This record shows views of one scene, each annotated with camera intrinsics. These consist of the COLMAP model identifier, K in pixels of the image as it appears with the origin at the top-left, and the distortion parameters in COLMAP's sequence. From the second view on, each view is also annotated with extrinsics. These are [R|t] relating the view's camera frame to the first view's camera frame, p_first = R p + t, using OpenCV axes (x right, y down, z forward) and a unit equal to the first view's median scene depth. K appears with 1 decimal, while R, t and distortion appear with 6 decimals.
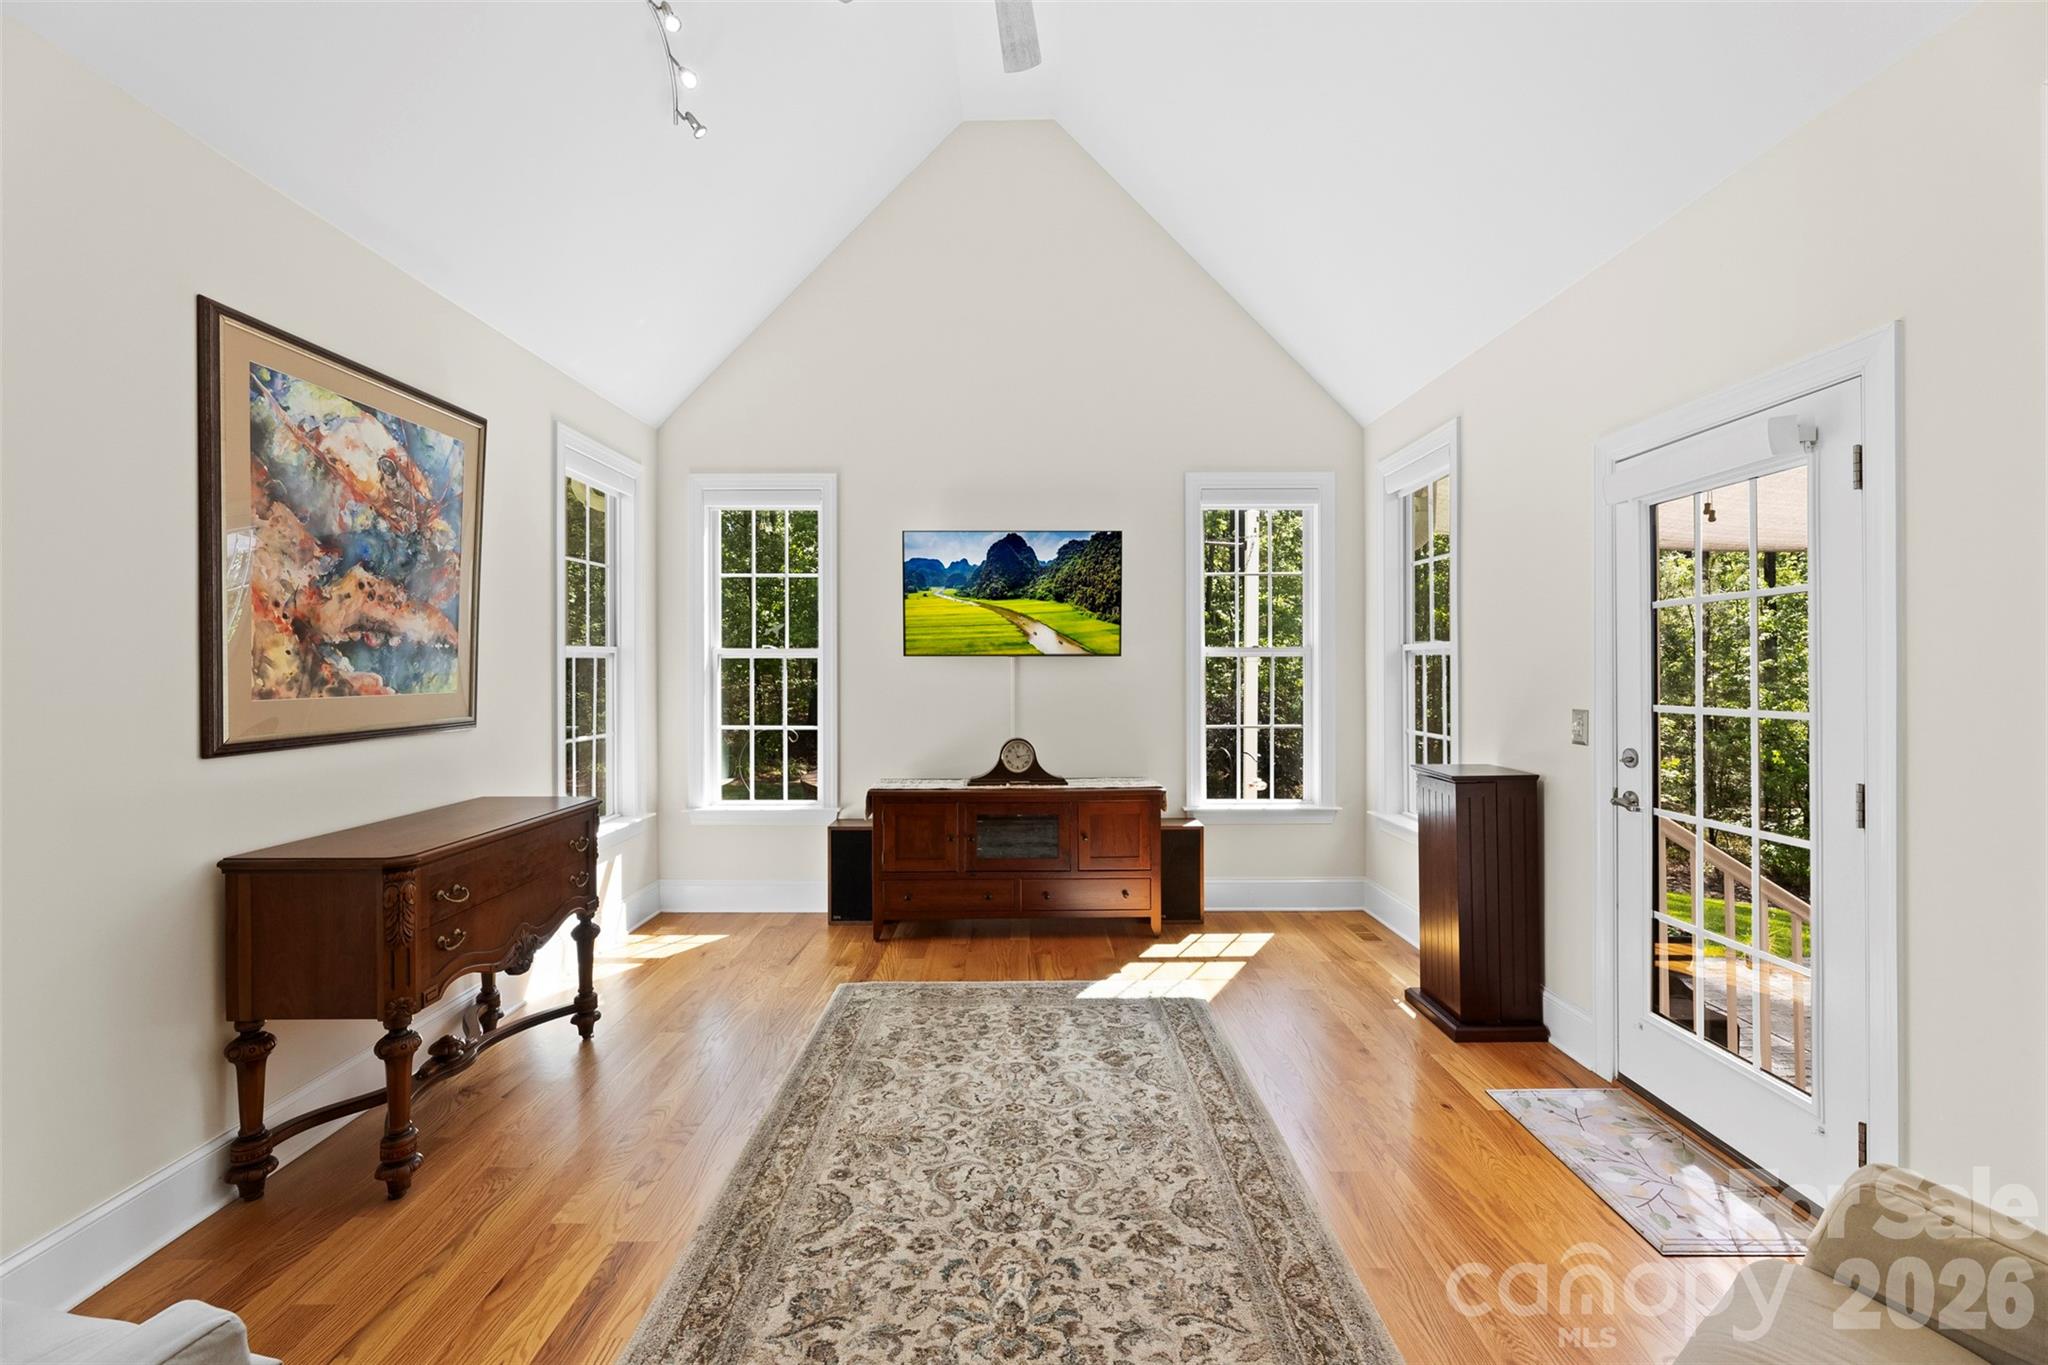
lens RADIAL K [[824.5, 0, 1018.0], [0, 824.5, 675.1], [0, 0, 1]] dist [0.002146, -0.000365]
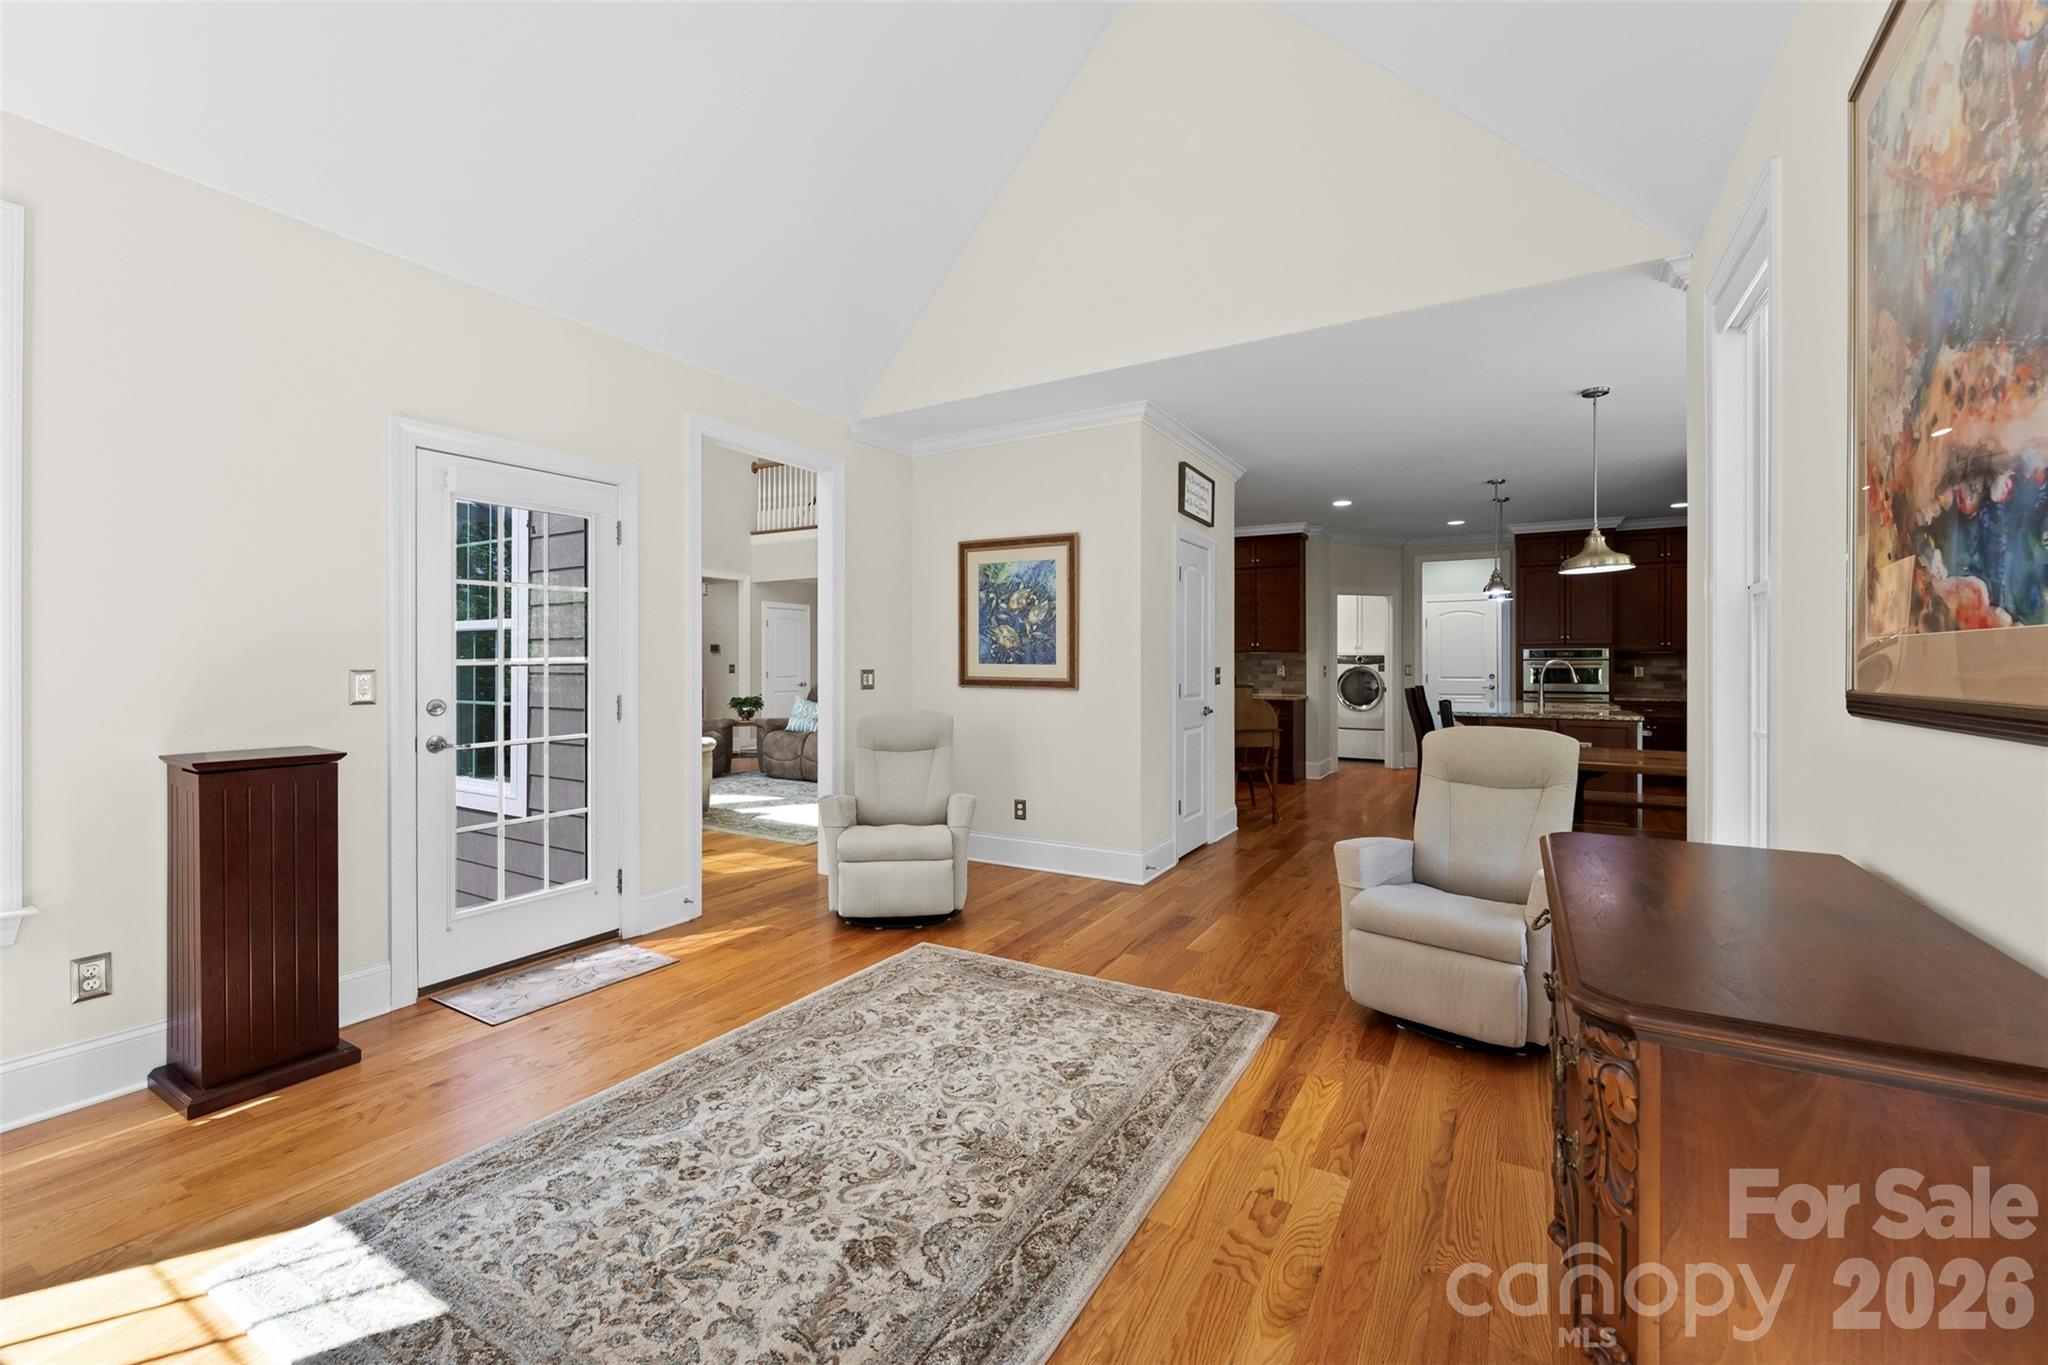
lens RADIAL K [[824.5, 0, 1015.7], [0, 824.5, 663.4], [0, 0, 1]] dist [0.002146, -0.000365]
pose [[-0.859270, 0.002995, 0.511513, -0.578416], [0.005679, 0.999977, 0.003686, 0.037832], [-0.511490, 0.006072, -0.859268, 1.621297]]
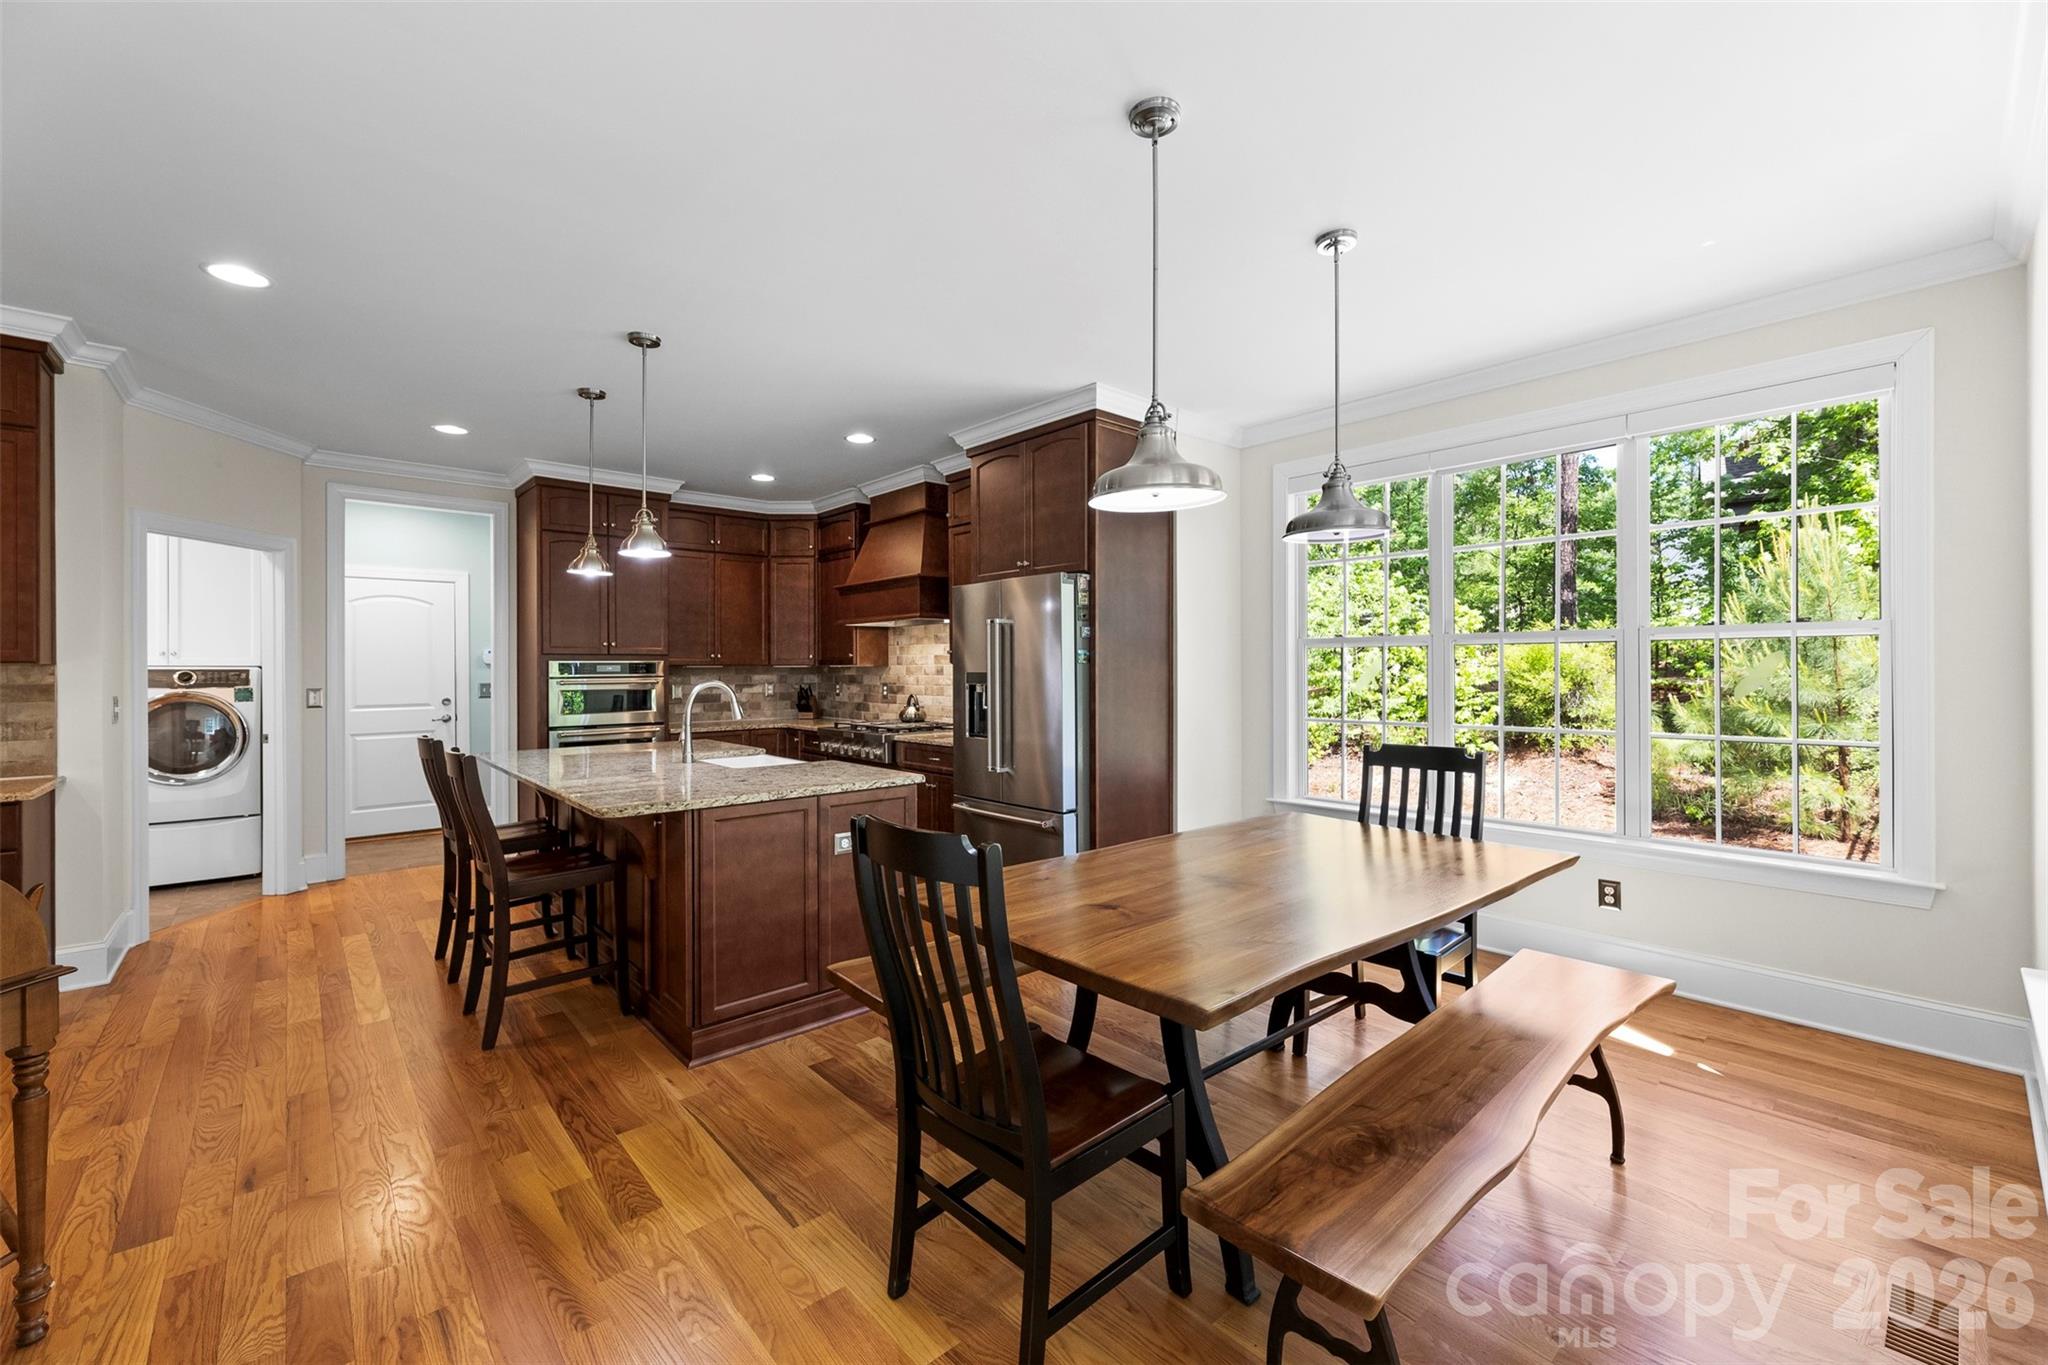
lens RADIAL K [[824.5, 0, 1013.1], [0, 824.5, 669.6], [0, 0, 1]] dist [0.002146, -0.000365]
pose [[-0.748622, 0.008412, -0.662944, -0.485582], [0.005237, 0.999963, 0.006774, 0.034064], [0.662977, 0.001599, -0.748638, 1.302559]]
